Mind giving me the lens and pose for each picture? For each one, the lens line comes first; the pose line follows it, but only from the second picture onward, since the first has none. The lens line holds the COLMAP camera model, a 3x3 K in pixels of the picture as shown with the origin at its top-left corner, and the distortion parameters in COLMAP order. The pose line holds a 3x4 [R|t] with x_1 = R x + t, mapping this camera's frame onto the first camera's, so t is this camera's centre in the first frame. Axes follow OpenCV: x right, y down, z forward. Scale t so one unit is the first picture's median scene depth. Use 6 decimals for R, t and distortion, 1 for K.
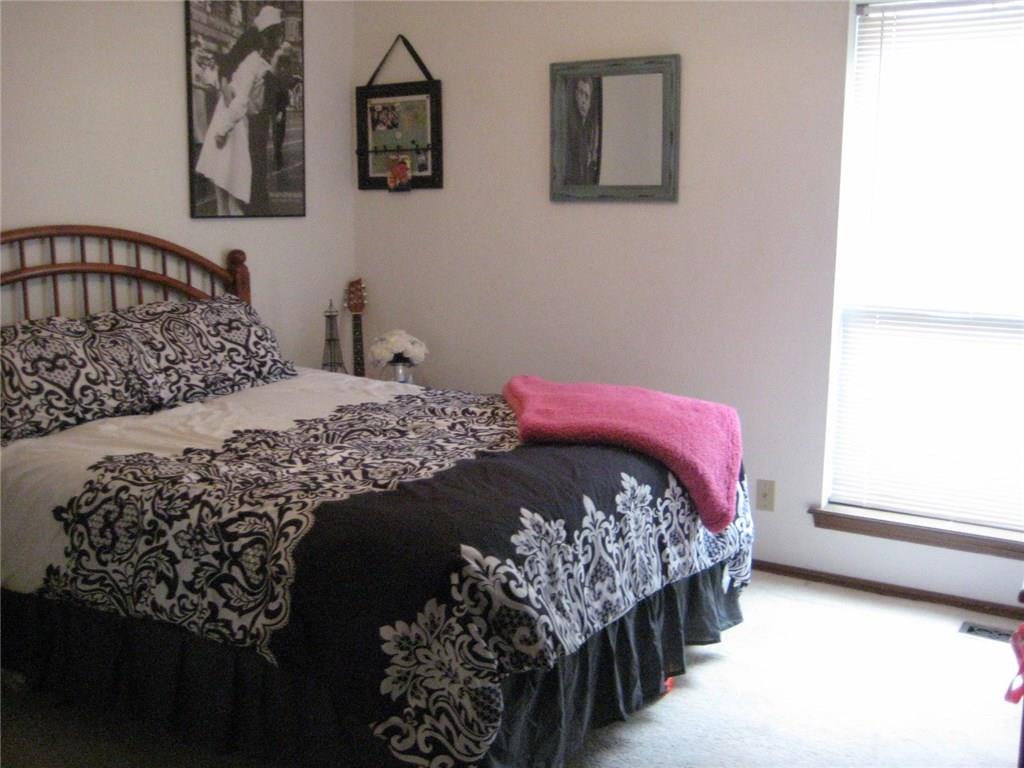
lens RADIAL K [[1060.7, 0, 512.0], [0, 1060.7, 387.7], [0, 0, 1]] dist [-0.175674, 0.245625]
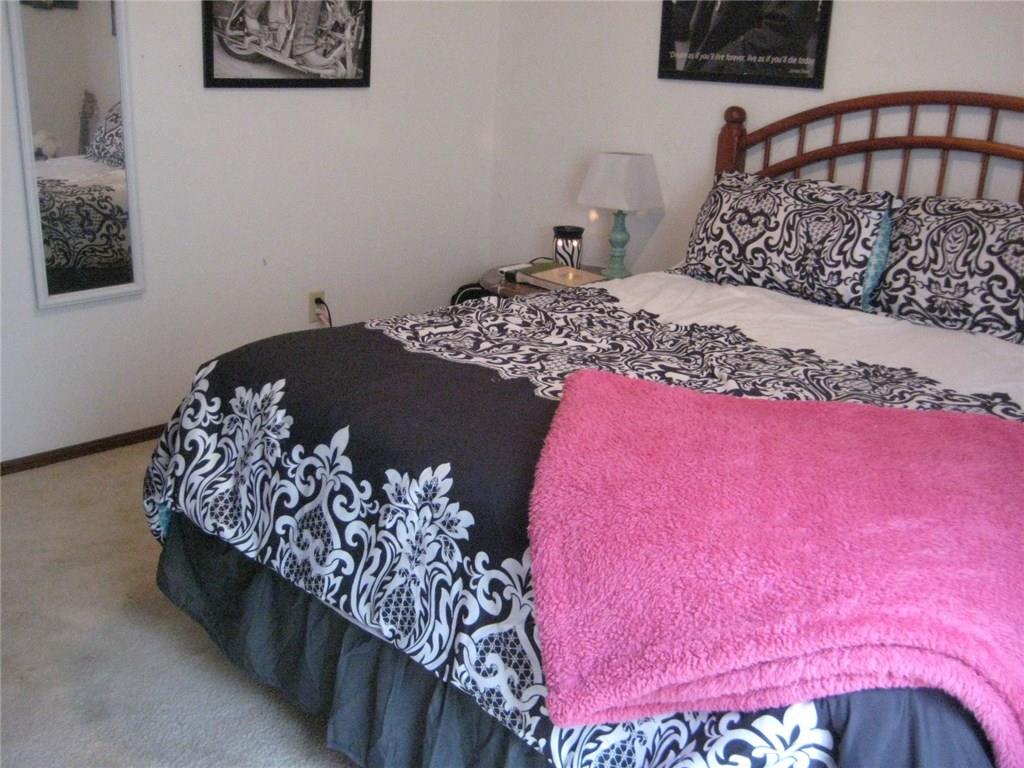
lens RADIAL K [[1060.7, 0, 512.0], [0, 1060.7, 387.7], [0, 0, 1]] dist [-0.175674, 0.245625]
pose [[-0.207145, 0.279995, -0.937387, 0.559815], [-0.215451, 0.921588, 0.322887, -0.142637], [0.954291, 0.268845, -0.130577, 0.925136]]
